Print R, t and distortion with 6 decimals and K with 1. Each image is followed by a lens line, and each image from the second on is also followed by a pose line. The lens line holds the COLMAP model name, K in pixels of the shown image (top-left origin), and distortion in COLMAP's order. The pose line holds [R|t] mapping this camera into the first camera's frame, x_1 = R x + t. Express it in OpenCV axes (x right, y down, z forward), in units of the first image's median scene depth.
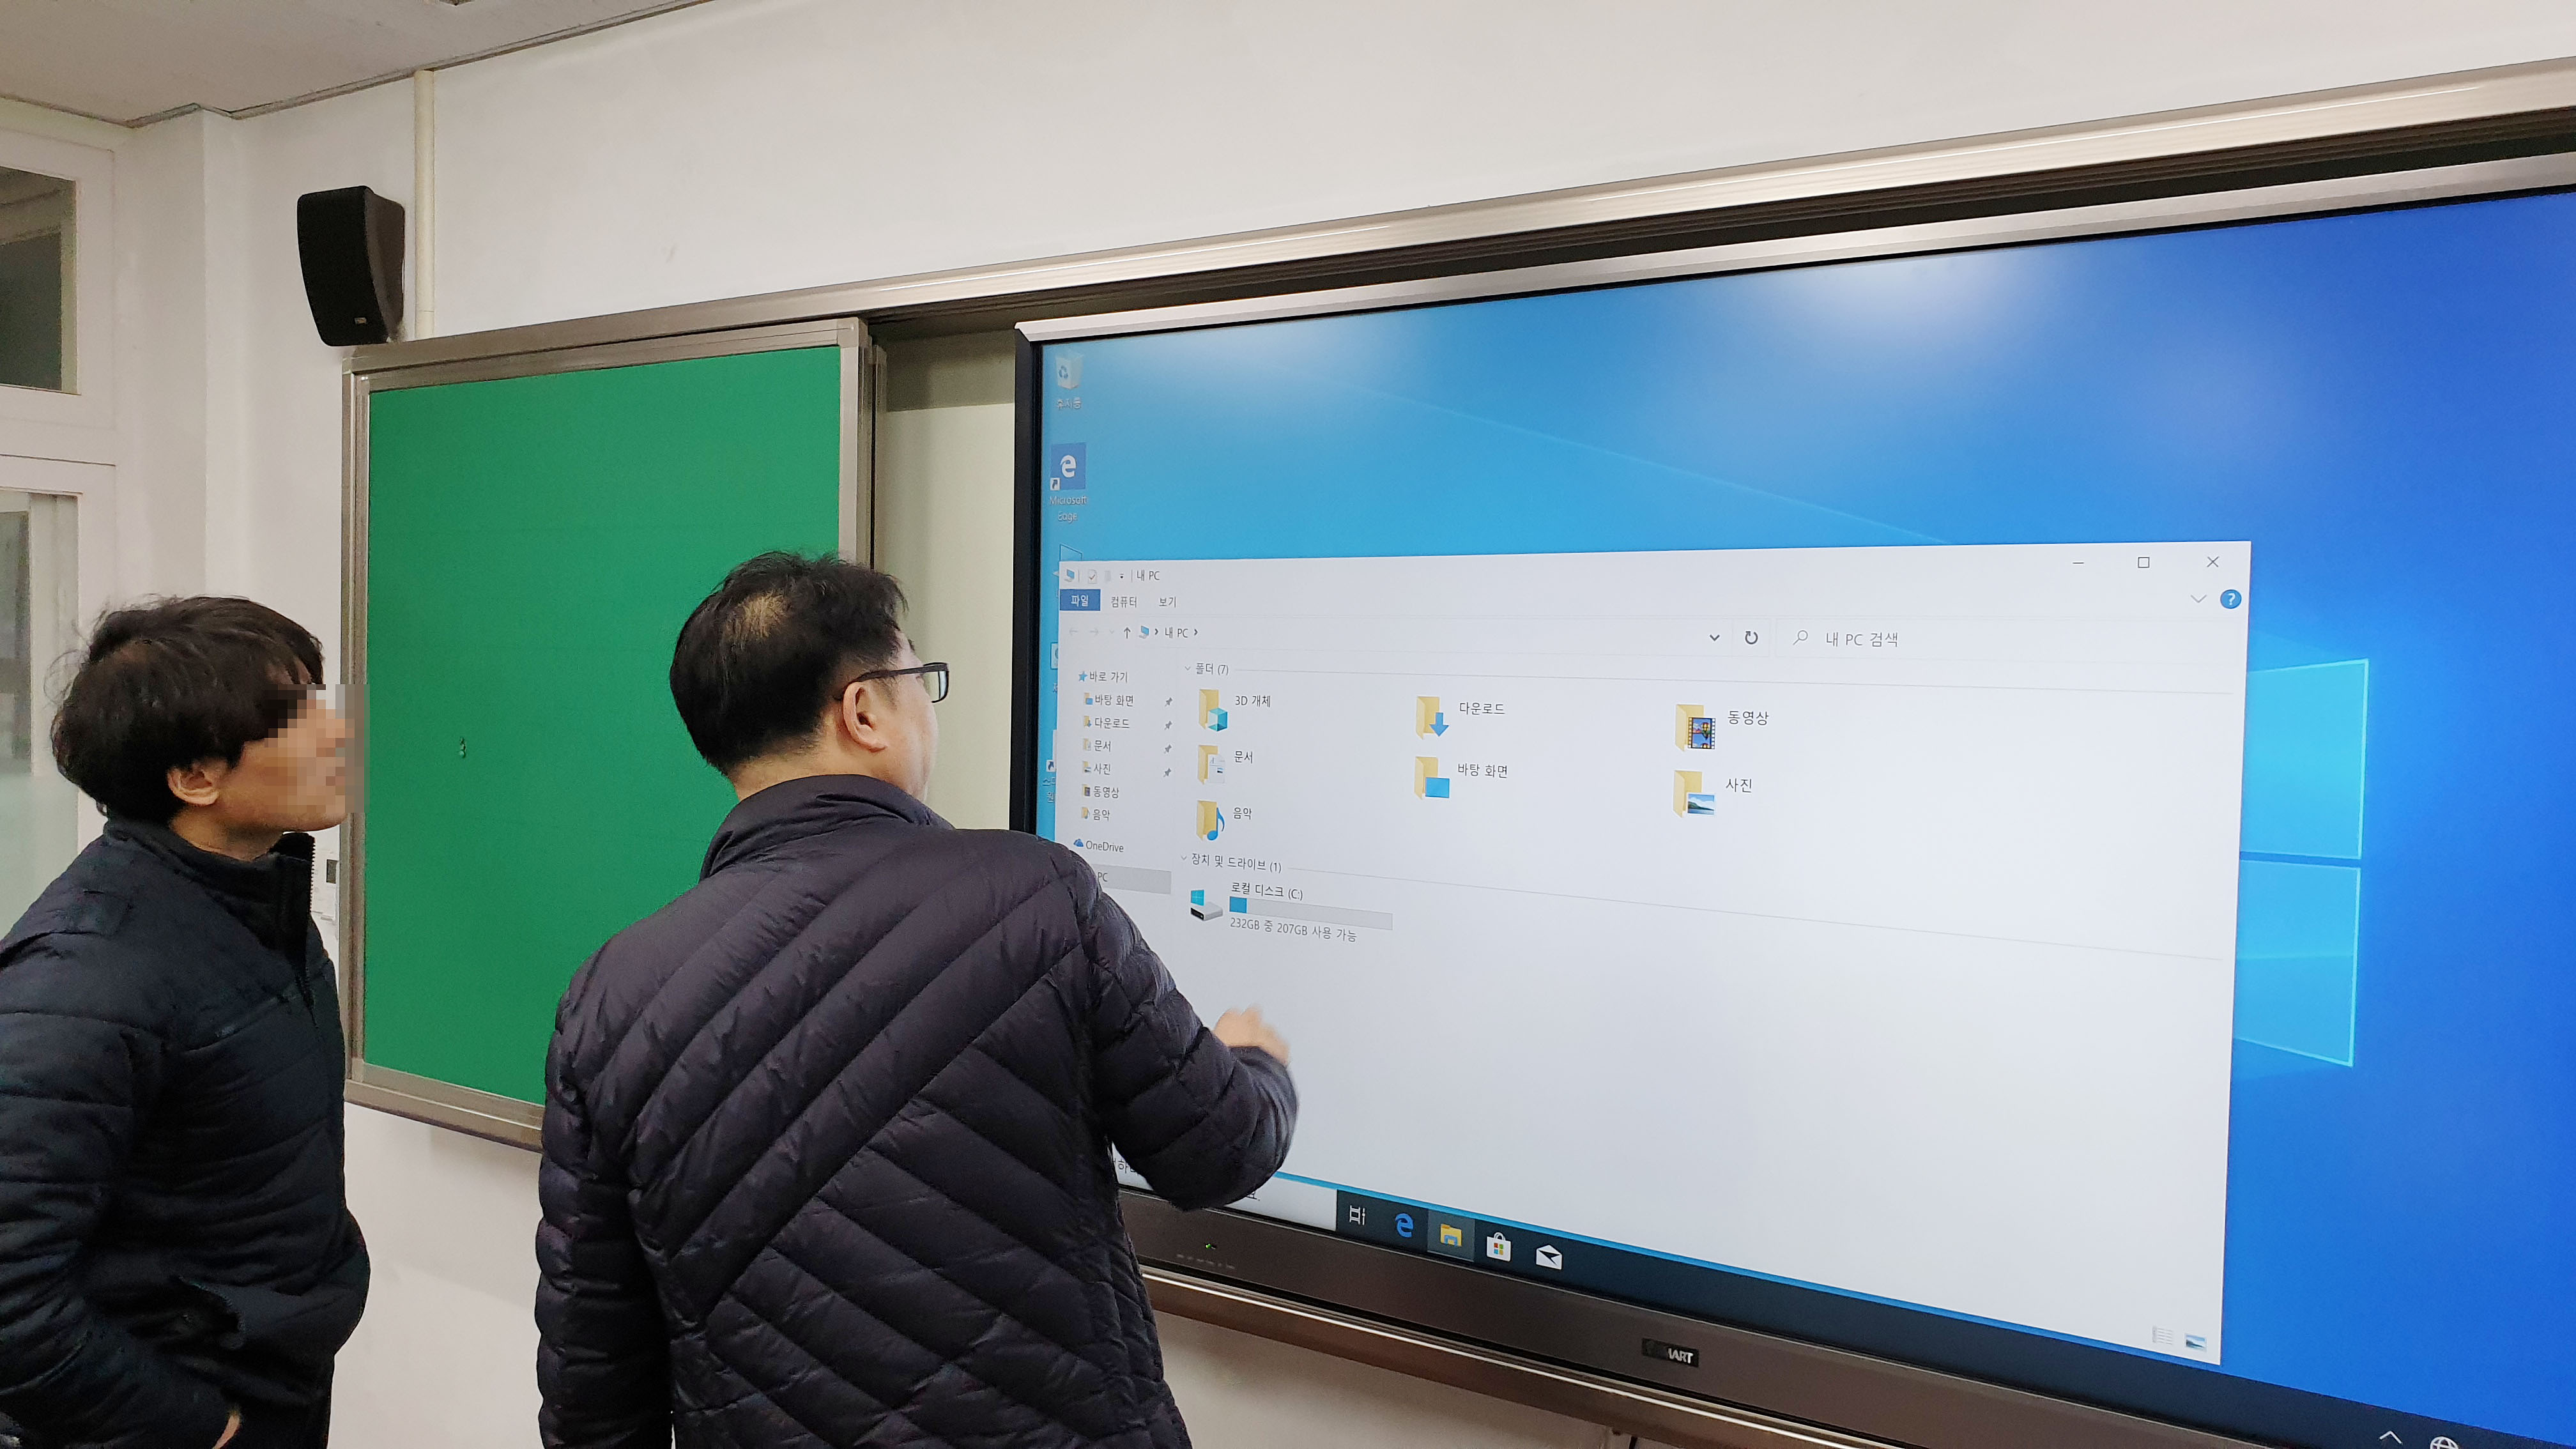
lens RADIAL K [[1840.6, 0, 1344.7], [0, 1840.6, 765.9], [0, 0, 1]] dist [0.003995, 0.002270]
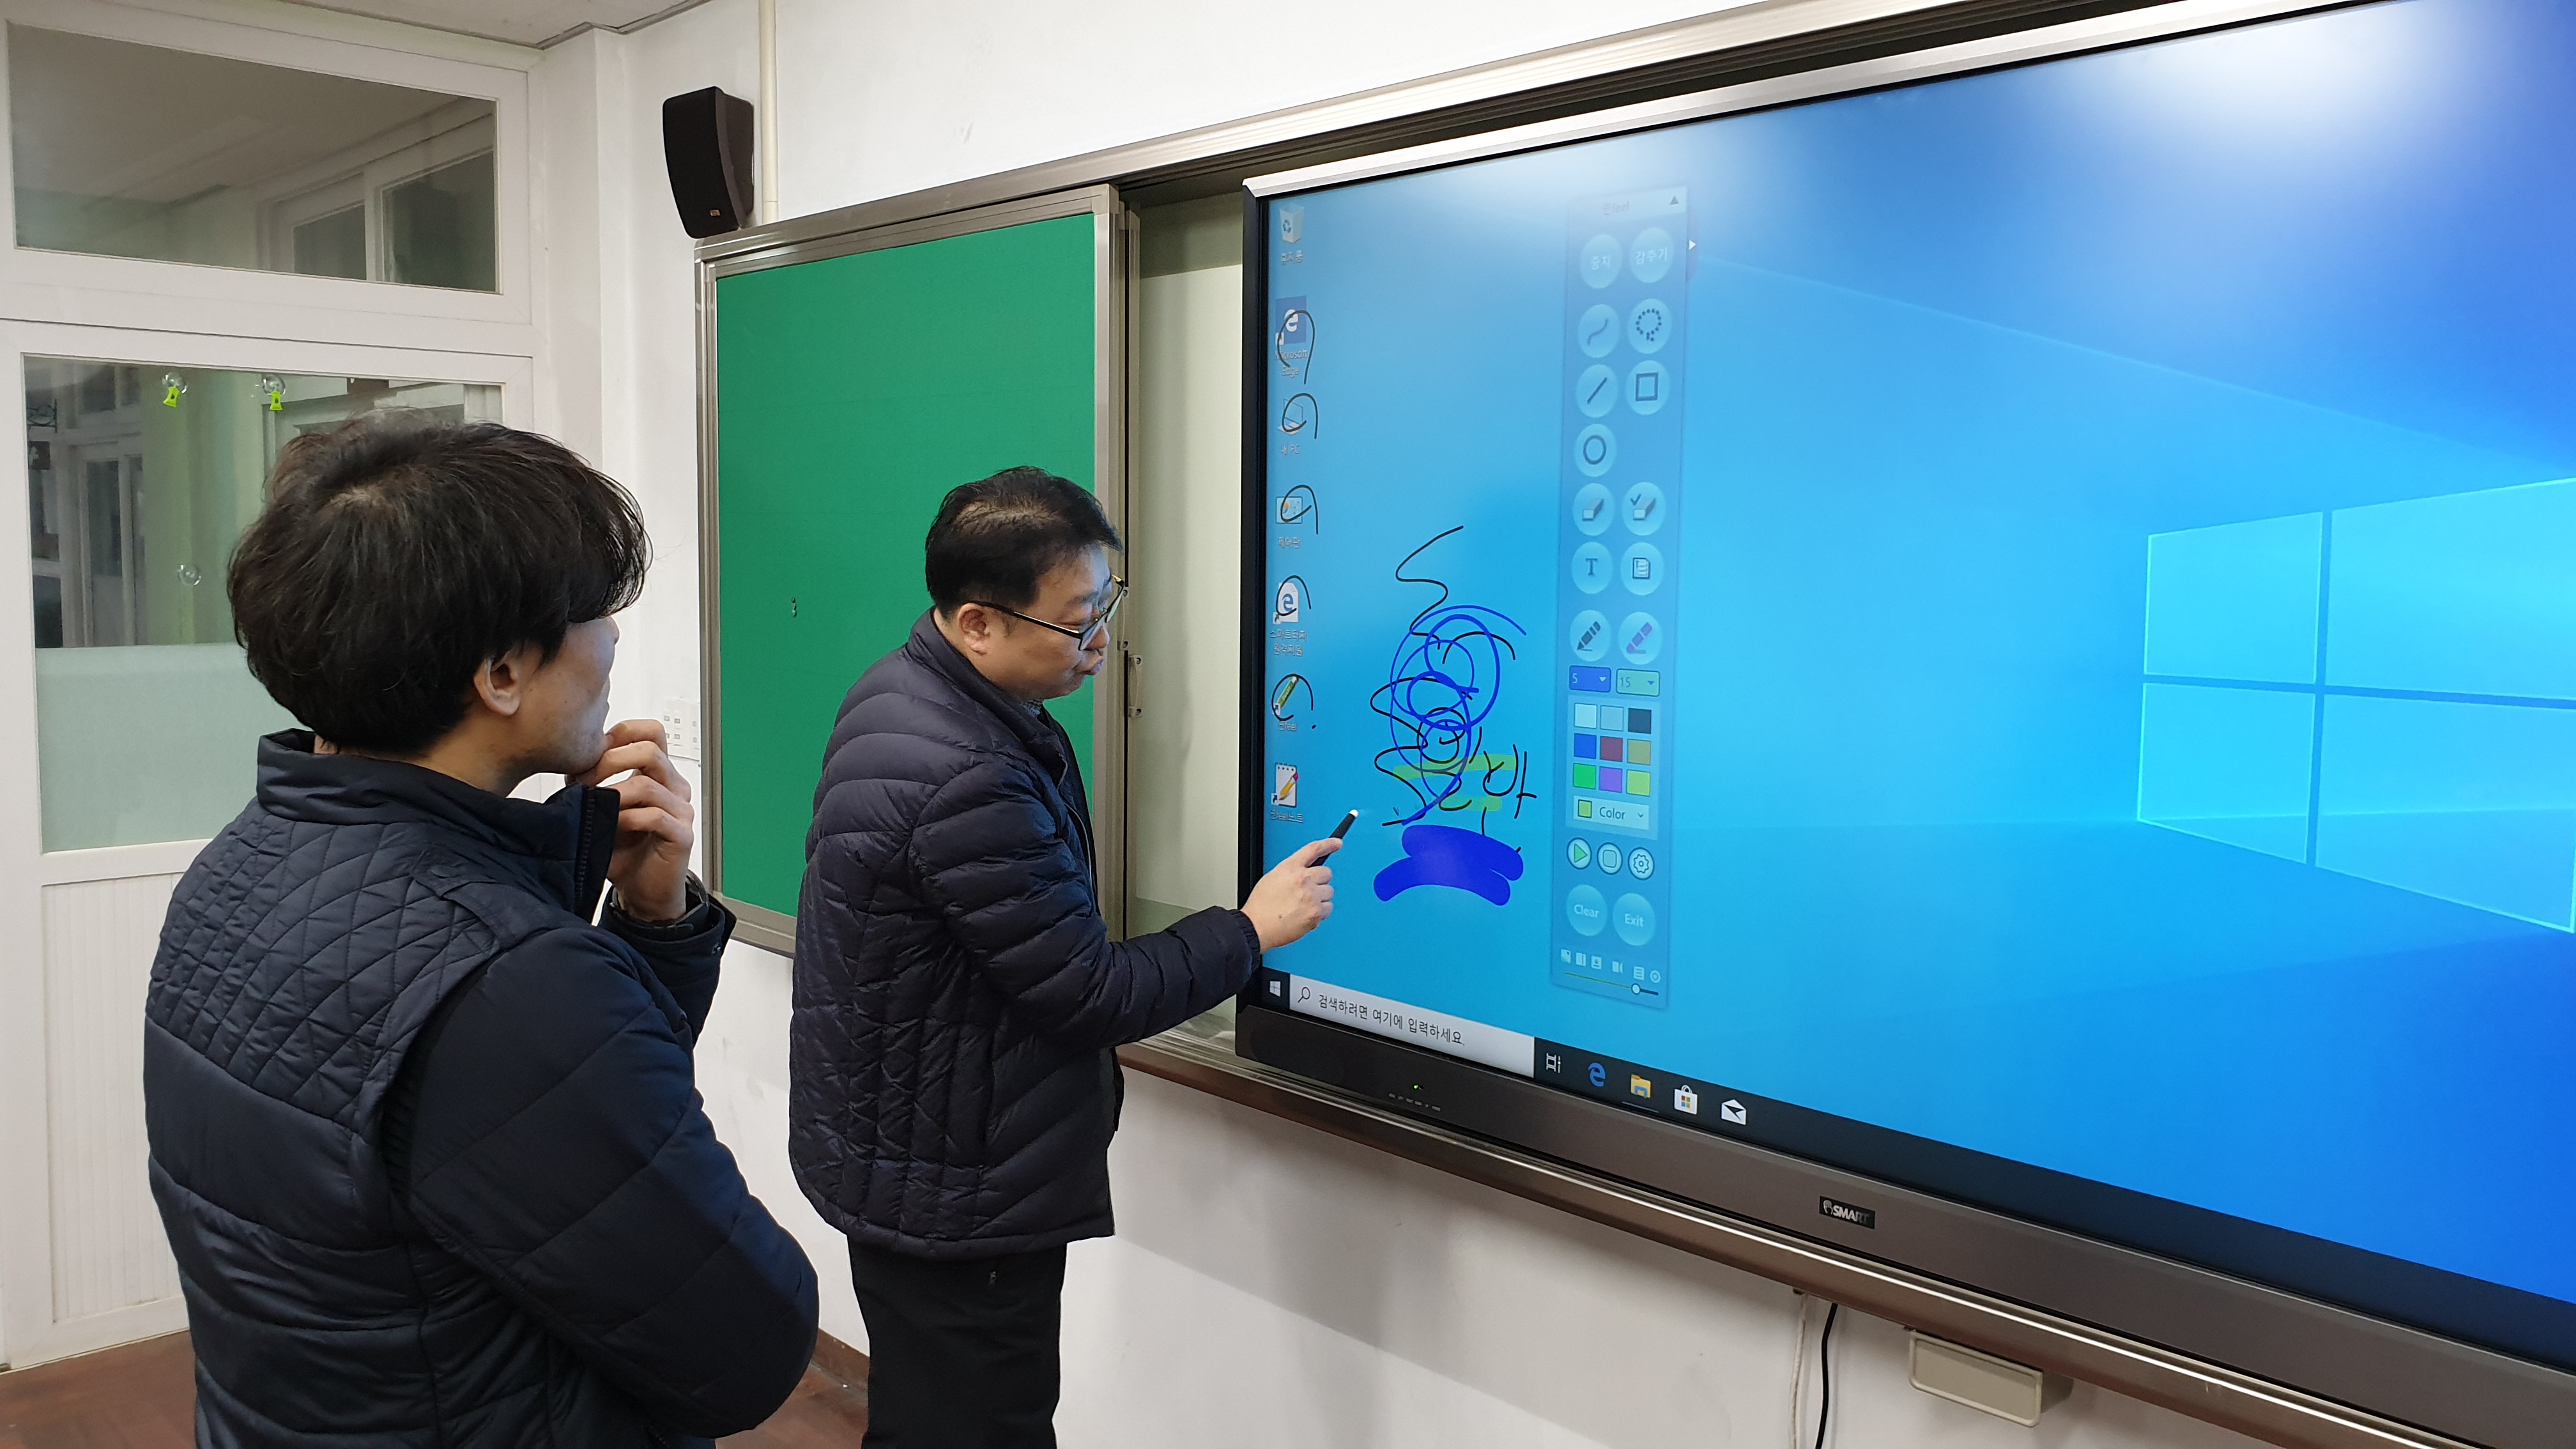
lens RADIAL K [[2031.6, 0, 1274.1], [0, 2031.6, 702.0], [0, 0, 1]] dist [0.005929, -0.000812]
pose [[0.959728, 0.003887, -0.280904, 0.145434], [0.005345, 0.999471, 0.032092, 0.011113], [0.280880, -0.032301, 0.959199, -0.077814]]
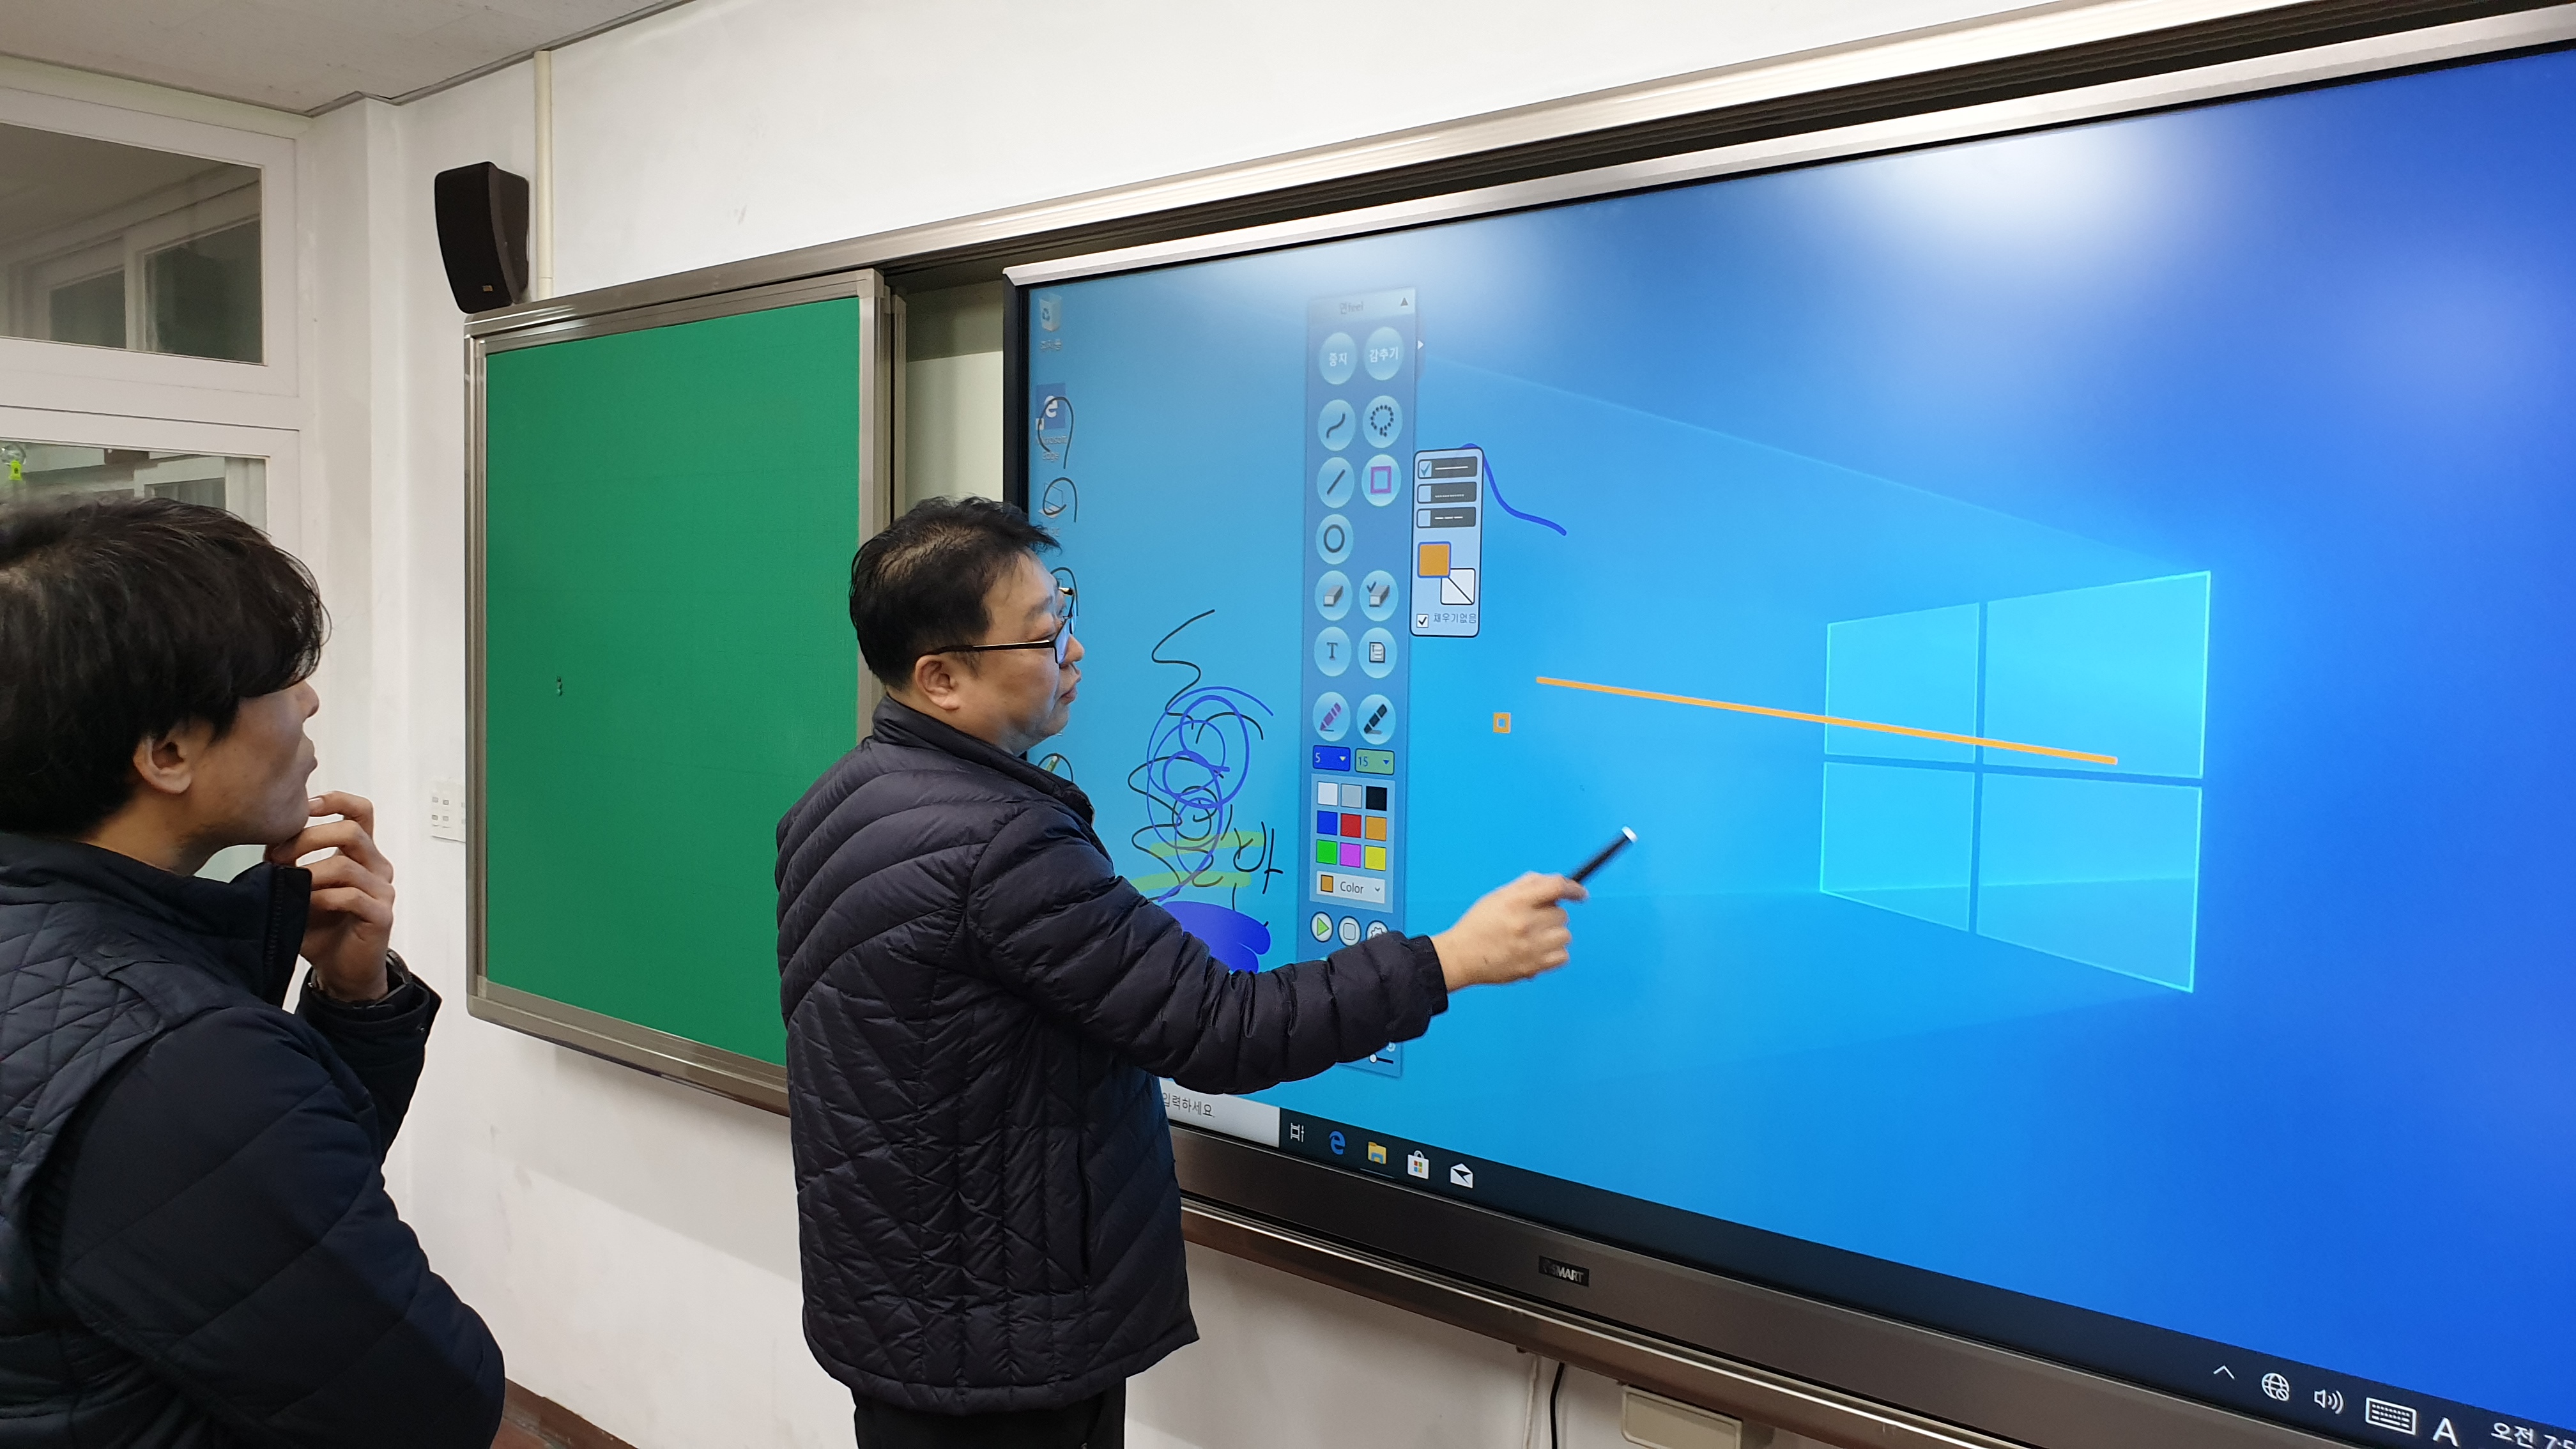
lens RADIAL K [[2031.6, 0, 1304.2], [0, 2031.6, 737.9], [0, 0, 1]] dist [0.005929, -0.000812]
pose [[0.981344, -0.001354, -0.192254, 0.195636], [0.003545, 0.999933, 0.011053, 0.010871], [0.192226, -0.011529, 0.981283, -0.089334]]
